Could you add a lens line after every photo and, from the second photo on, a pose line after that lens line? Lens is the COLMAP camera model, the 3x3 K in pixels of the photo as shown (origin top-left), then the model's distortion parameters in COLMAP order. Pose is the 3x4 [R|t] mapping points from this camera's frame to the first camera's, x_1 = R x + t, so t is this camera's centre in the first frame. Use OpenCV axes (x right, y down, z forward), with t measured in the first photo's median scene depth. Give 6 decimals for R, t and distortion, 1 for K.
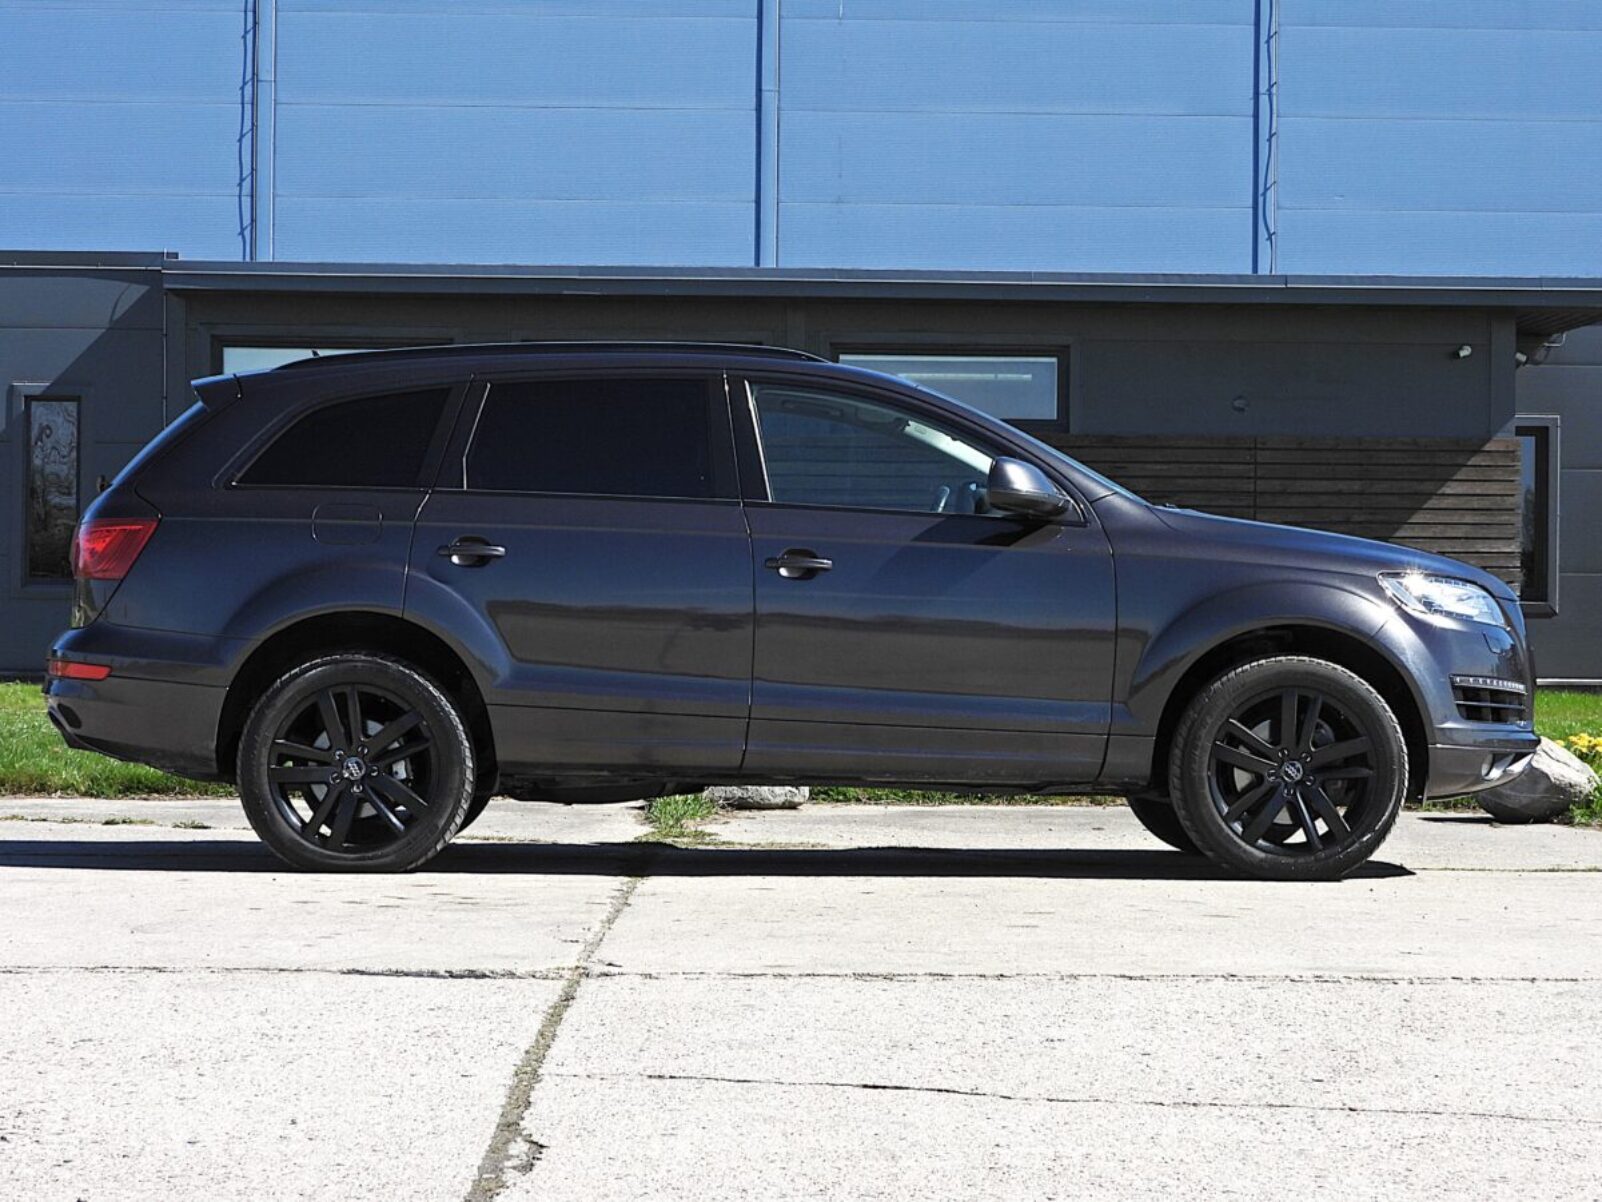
lens RADIAL K [[3910.5, 0, 801.0], [0, 3910.5, 601.0], [0, 0, 1]] dist [0.105363, 0.612933]
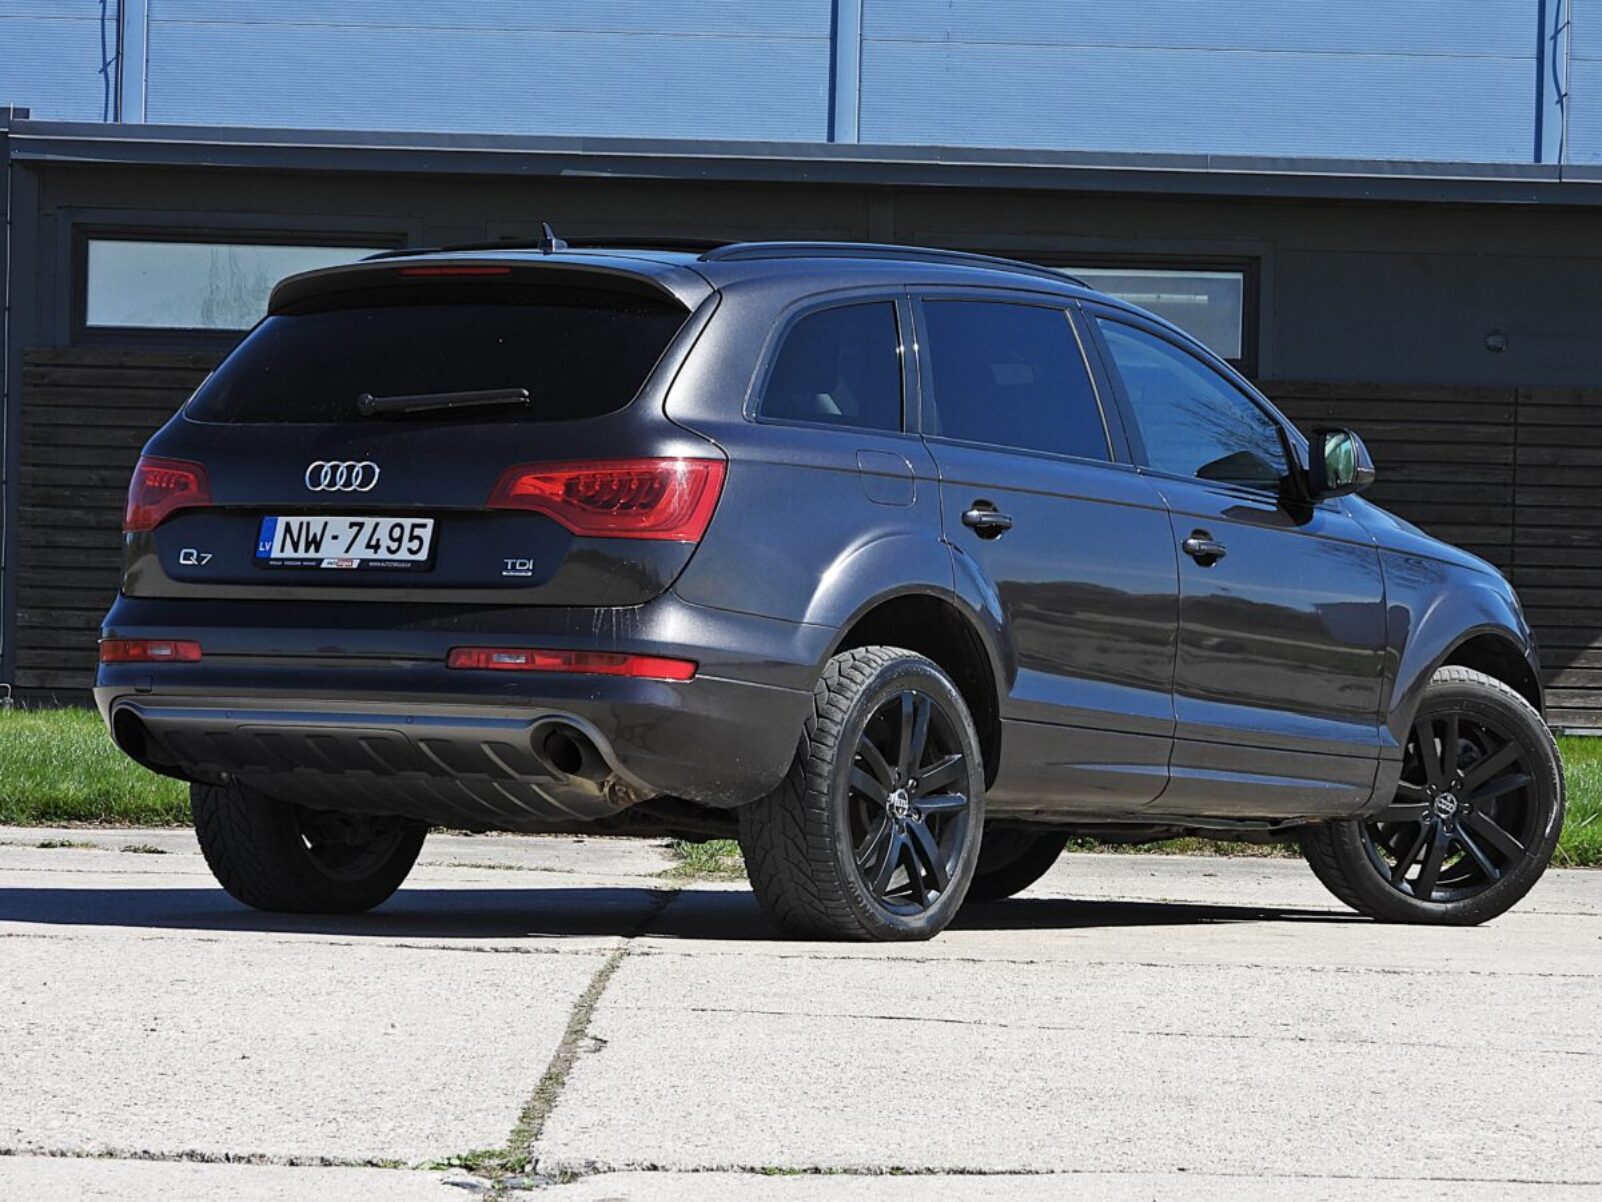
lens RADIAL K [[6180.2, 0, 801.0], [0, 6180.2, 601.0], [0, 0, 1]] dist [0.080201, -1.140055]
pose [[0.999721, 0.017258, -0.016109, 0.003468], [-0.017278, 0.999850, -0.001076, 0.000856], [0.016088, 0.001354, 0.999870, -0.142005]]
